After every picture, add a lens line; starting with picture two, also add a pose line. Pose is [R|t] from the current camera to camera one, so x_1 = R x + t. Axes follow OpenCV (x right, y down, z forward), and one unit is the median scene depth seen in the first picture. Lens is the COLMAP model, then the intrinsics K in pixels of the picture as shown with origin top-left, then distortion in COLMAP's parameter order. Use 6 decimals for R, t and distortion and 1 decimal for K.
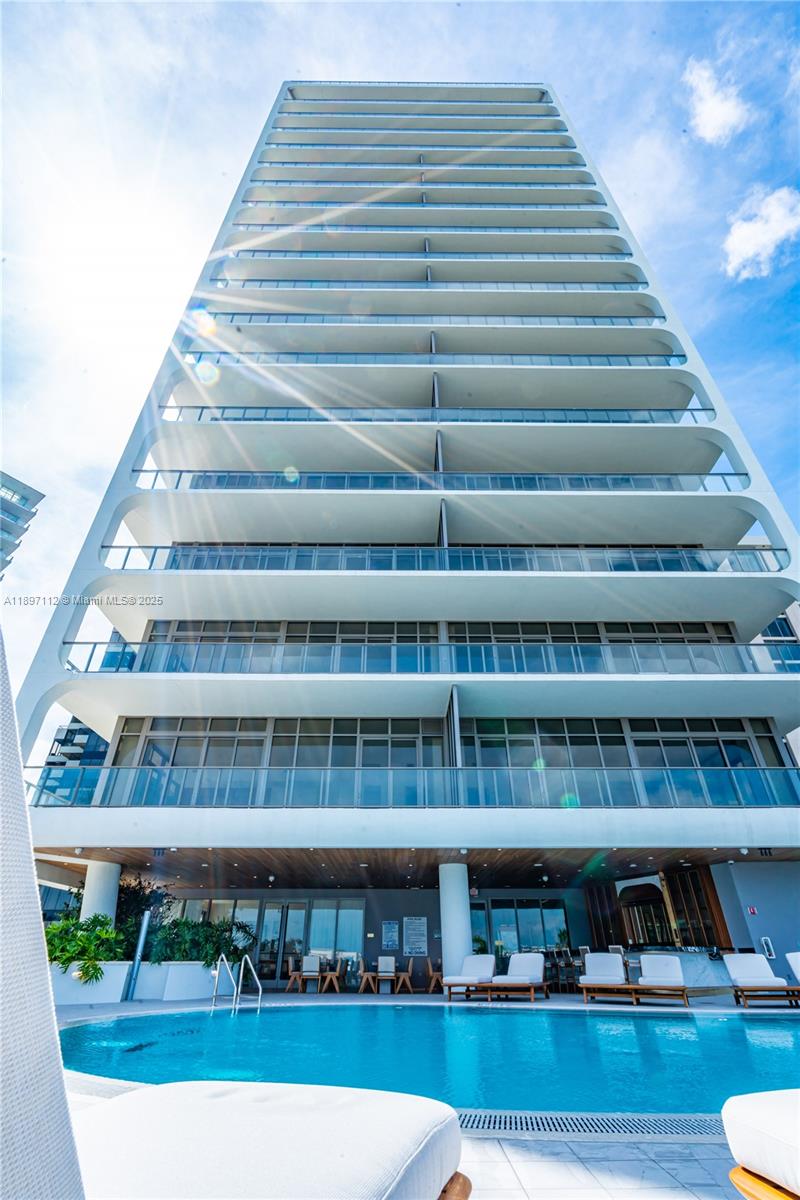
lens RADIAL K [[549.1, 0, 399.4], [0, 549.1, 598.7], [0, 0, 1]] dist [-0.007699, 0.000023]
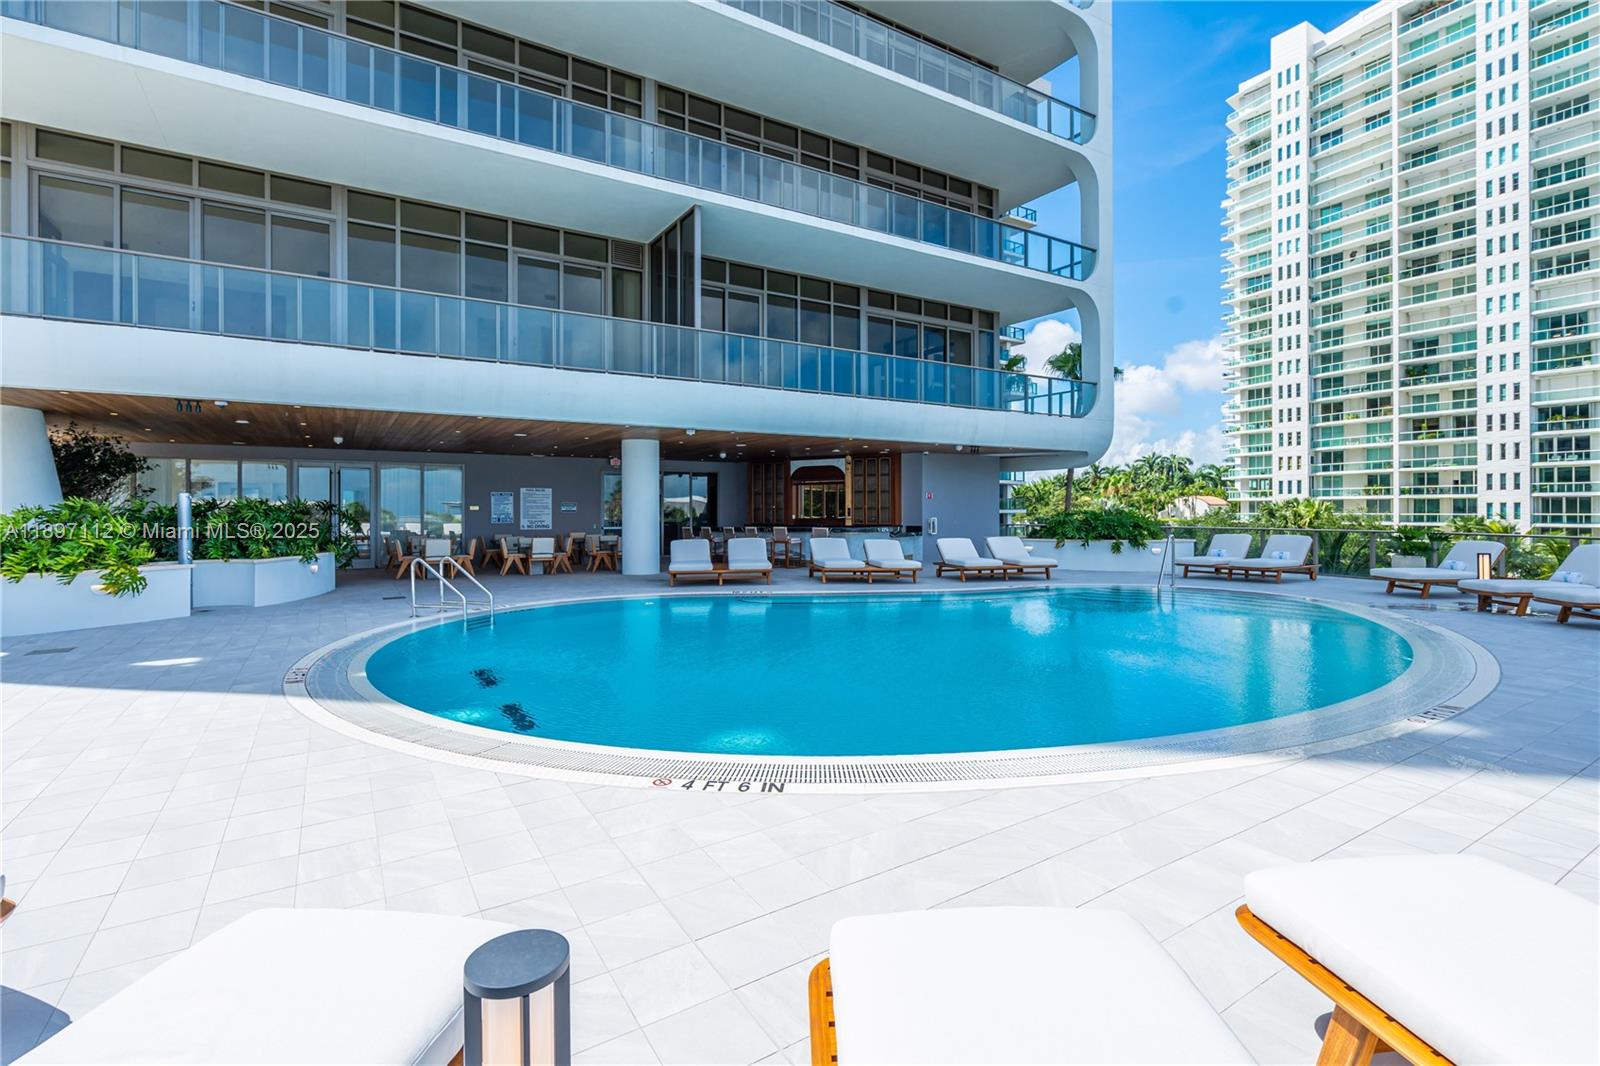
lens RADIAL K [[732.1, 0, 797.7], [0, 732.1, 523.7], [0, 0, 1]] dist [-0.007699, 0.000023]
pose [[0.852829, -0.014459, 0.521991, -0.243717], [-0.284175, 0.825785, 0.487159, 0.007357], [-0.438096, -0.563800, 0.700144, 0.088371]]
